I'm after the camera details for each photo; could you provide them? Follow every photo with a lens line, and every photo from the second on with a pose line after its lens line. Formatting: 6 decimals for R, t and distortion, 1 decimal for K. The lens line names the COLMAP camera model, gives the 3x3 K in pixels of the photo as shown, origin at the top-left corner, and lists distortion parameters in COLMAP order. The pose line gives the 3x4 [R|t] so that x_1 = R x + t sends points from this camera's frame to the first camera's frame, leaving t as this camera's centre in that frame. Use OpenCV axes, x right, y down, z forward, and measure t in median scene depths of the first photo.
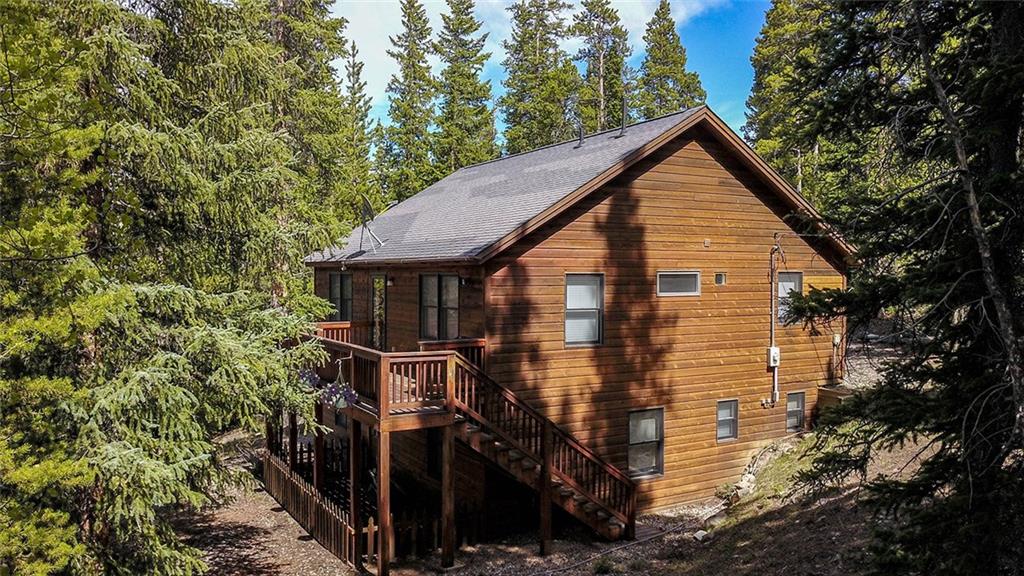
lens RADIAL K [[782.7, 0, 508.9], [0, 782.7, 285.5], [0, 0, 1]] dist [0.009508, -0.008852]
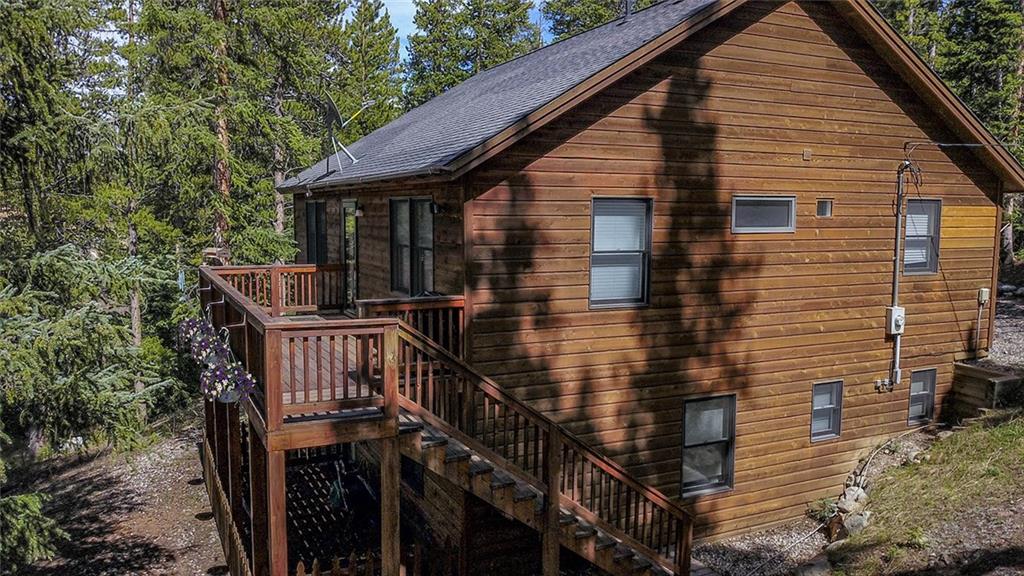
lens RADIAL K [[782.7, 0, 516.3], [0, 782.7, 290.9], [0, 0, 1]] dist [0.009508, -0.008852]
pose [[0.997639, 0.011875, -0.067639, 0.049934], [-0.006100, 0.996366, 0.084959, 0.007461], [0.068402, -0.084346, 0.994086, 0.308860]]
